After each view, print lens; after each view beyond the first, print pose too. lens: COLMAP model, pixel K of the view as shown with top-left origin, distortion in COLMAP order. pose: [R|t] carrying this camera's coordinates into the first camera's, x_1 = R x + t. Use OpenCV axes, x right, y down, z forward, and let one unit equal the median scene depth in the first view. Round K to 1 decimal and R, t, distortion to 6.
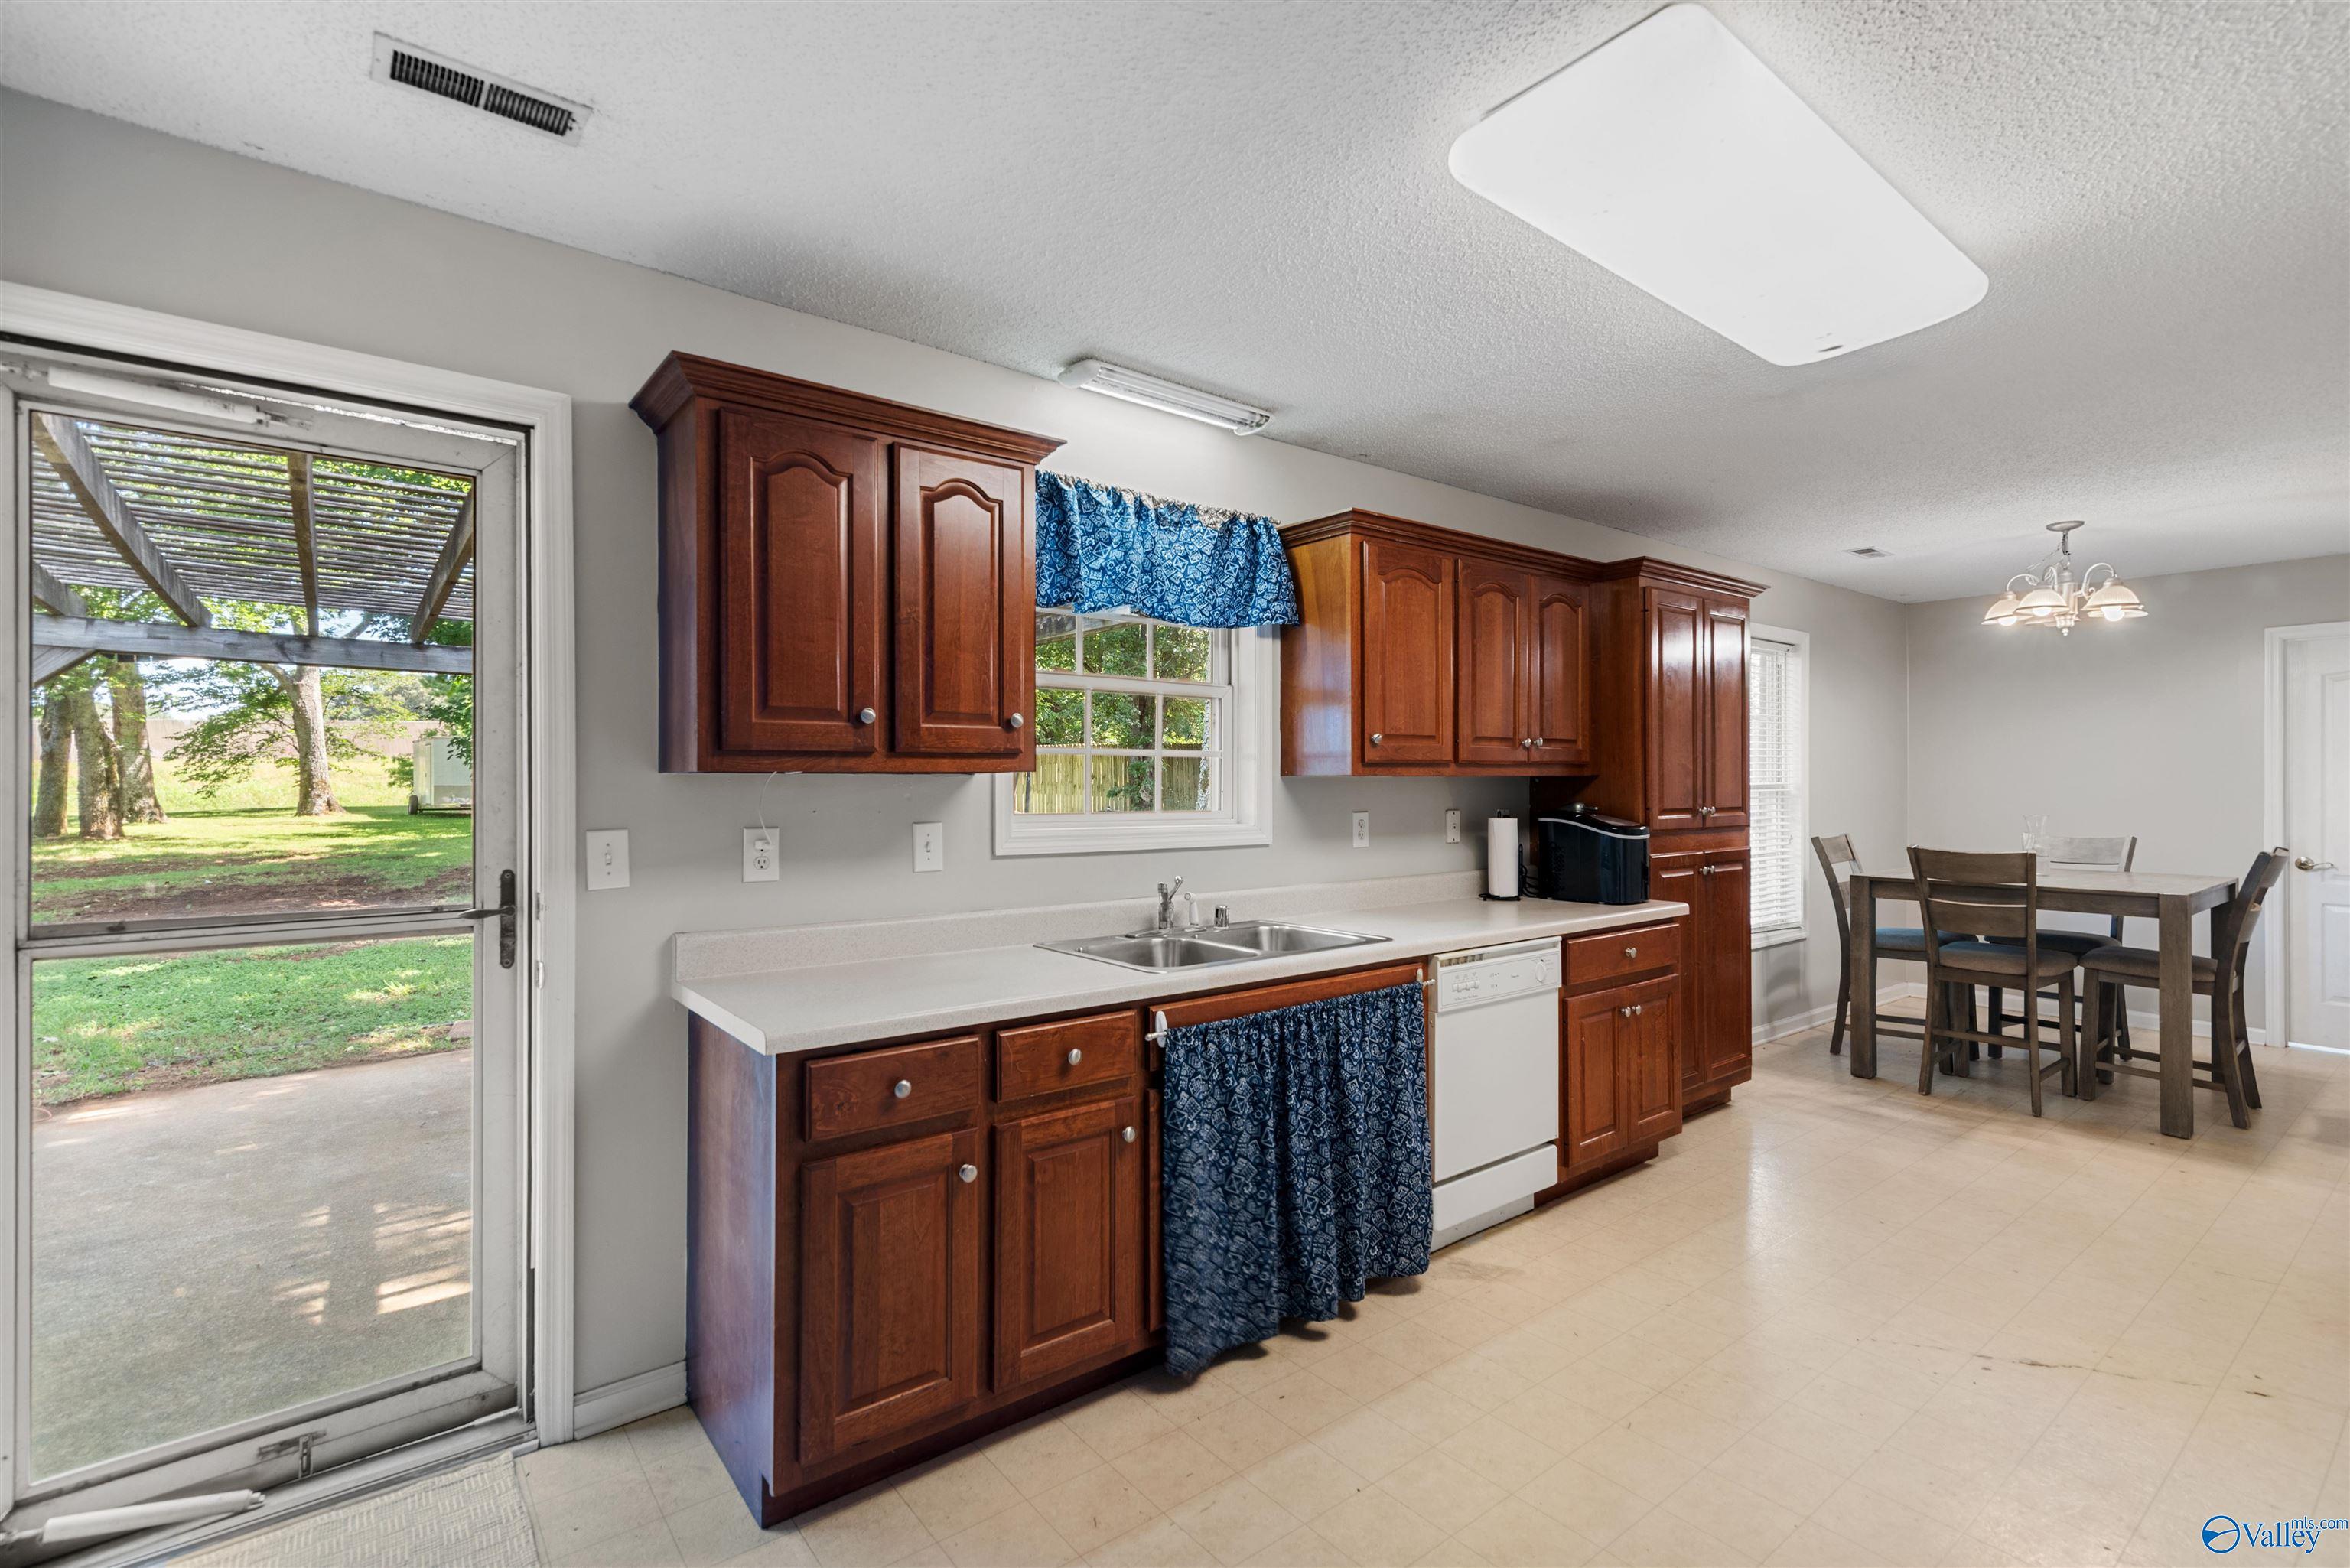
lens RADIAL K [[1071.3, 0, 1162.1], [0, 1071.3, 781.4], [0, 0, 1]] dist [0.003760, 0.000565]
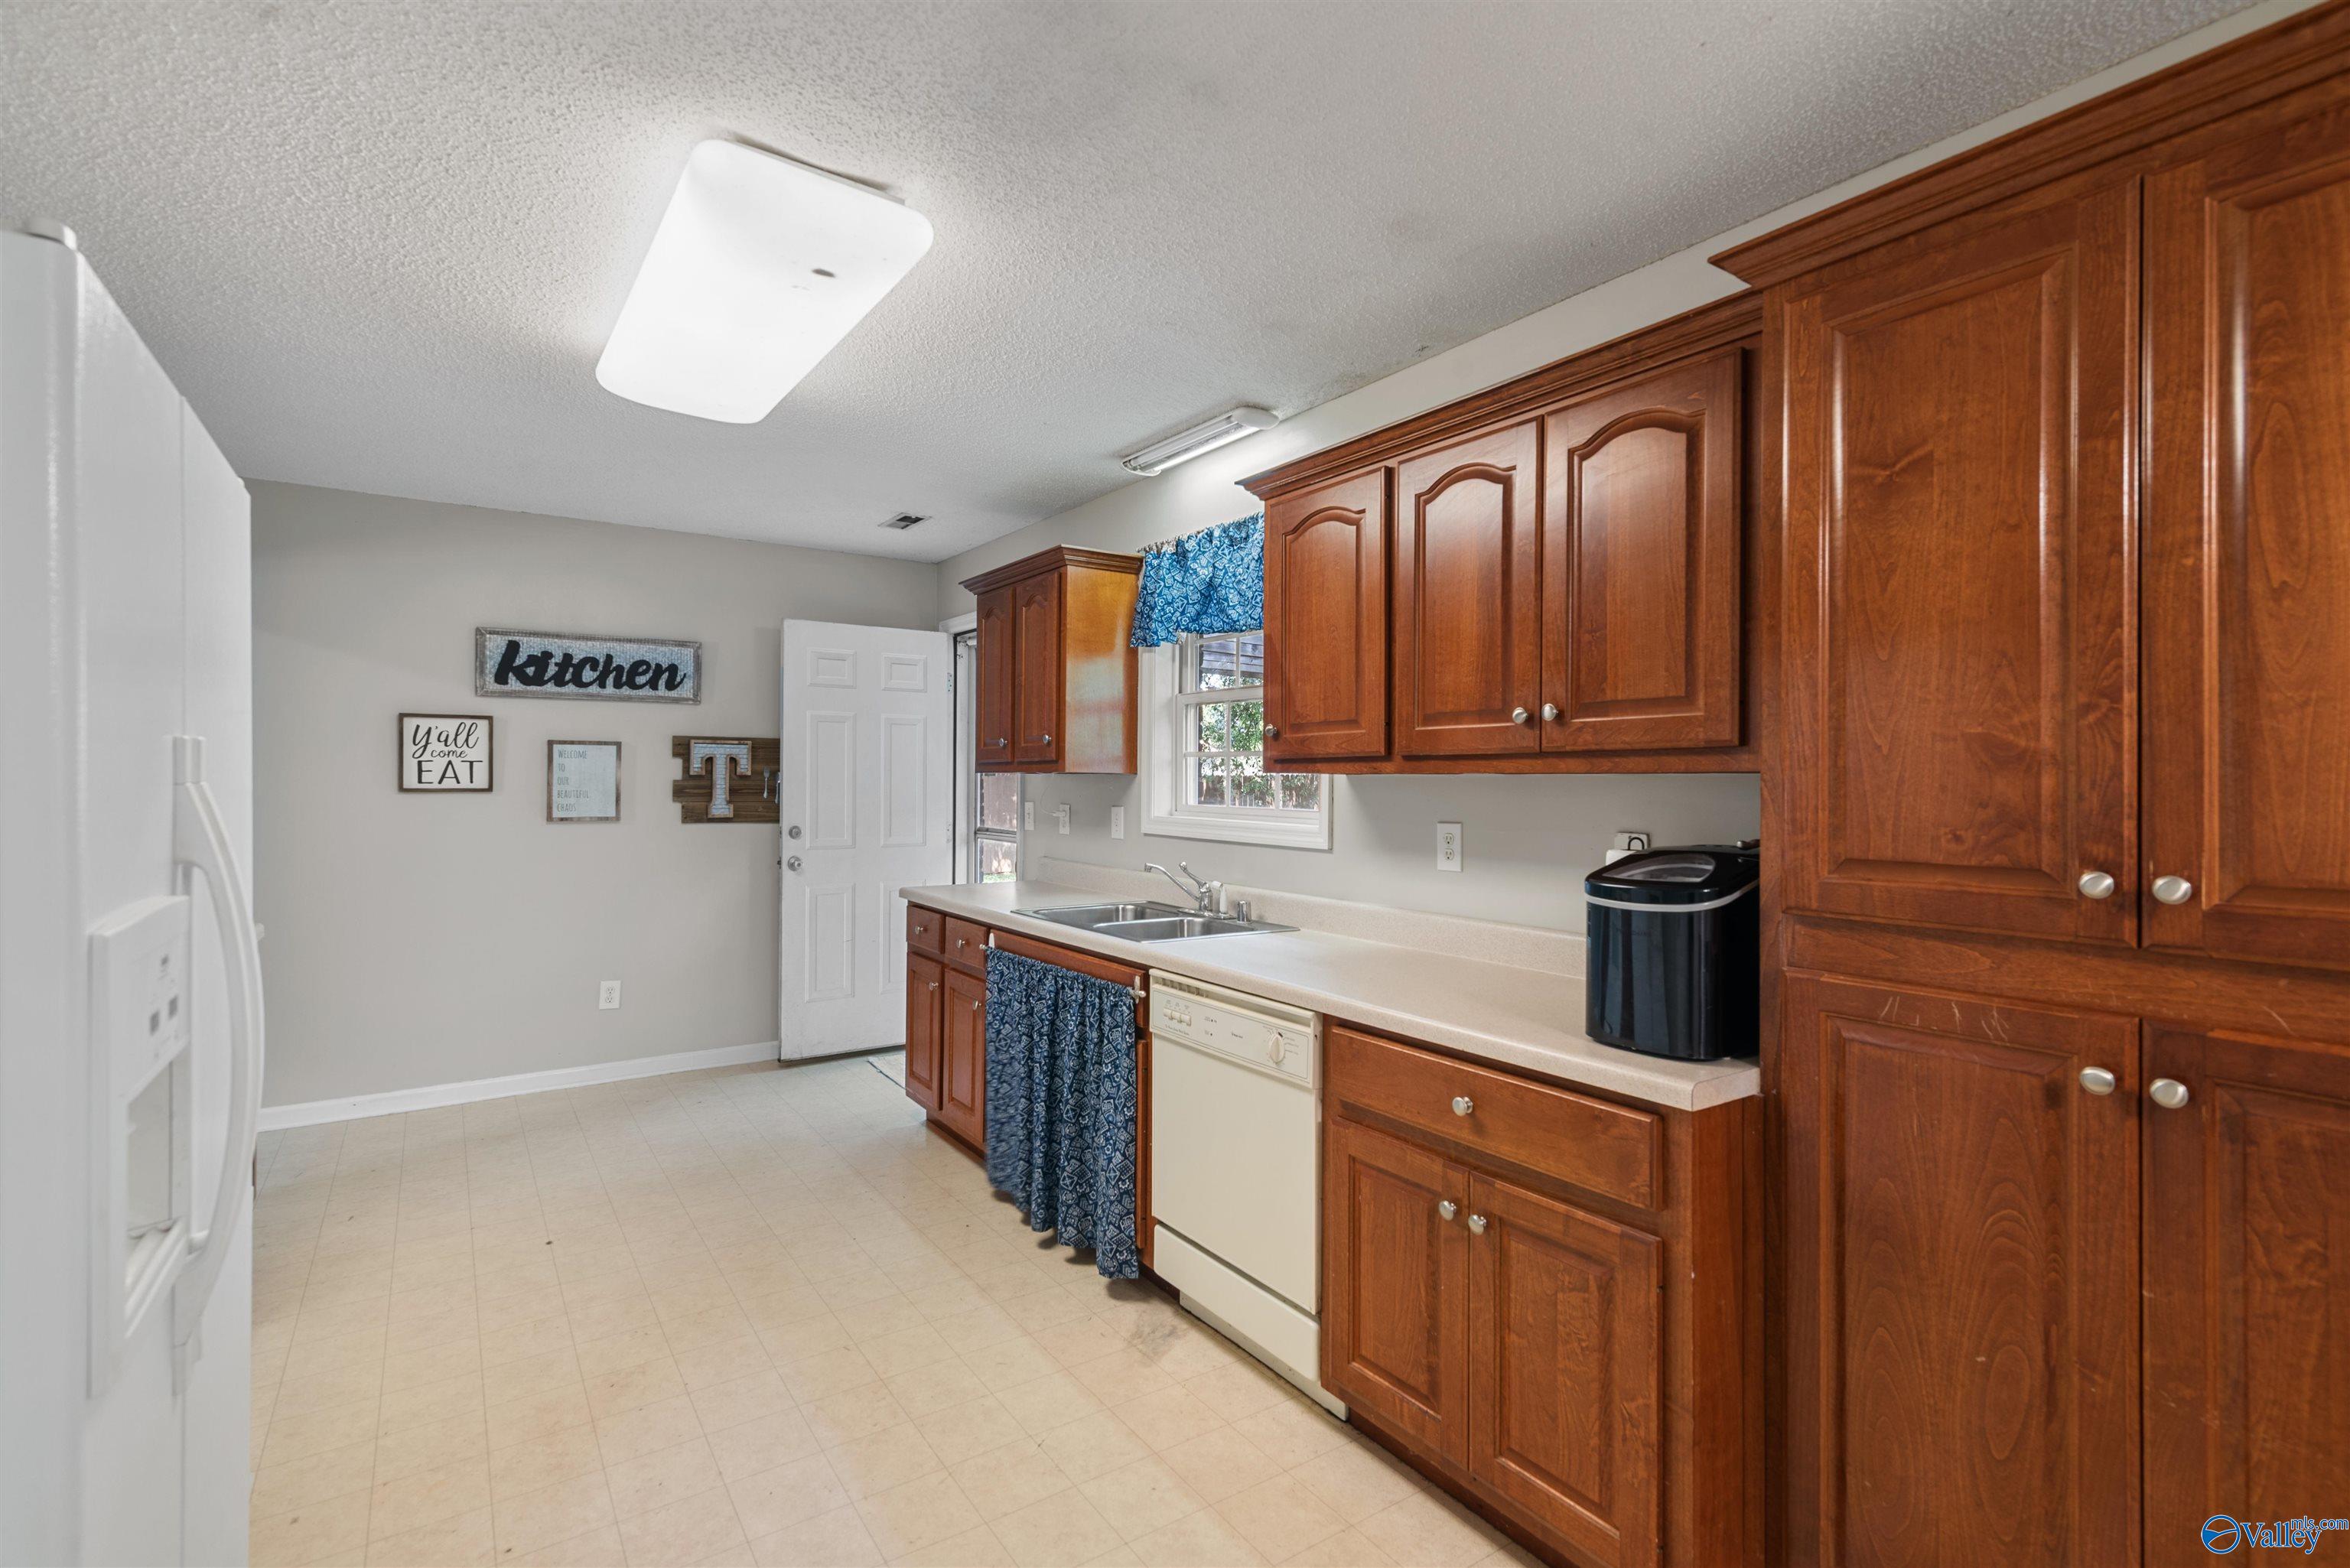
lens RADIAL K [[1071.3, 0, 1173.2], [0, 1071.3, 785.0], [0, 0, 1]] dist [0.003760, 0.000565]
pose [[-0.054887, 0.005662, -0.998477, 1.066006], [-0.006977, 0.999957, 0.006054, -0.000975], [0.998468, 0.007298, -0.054845, 0.970899]]
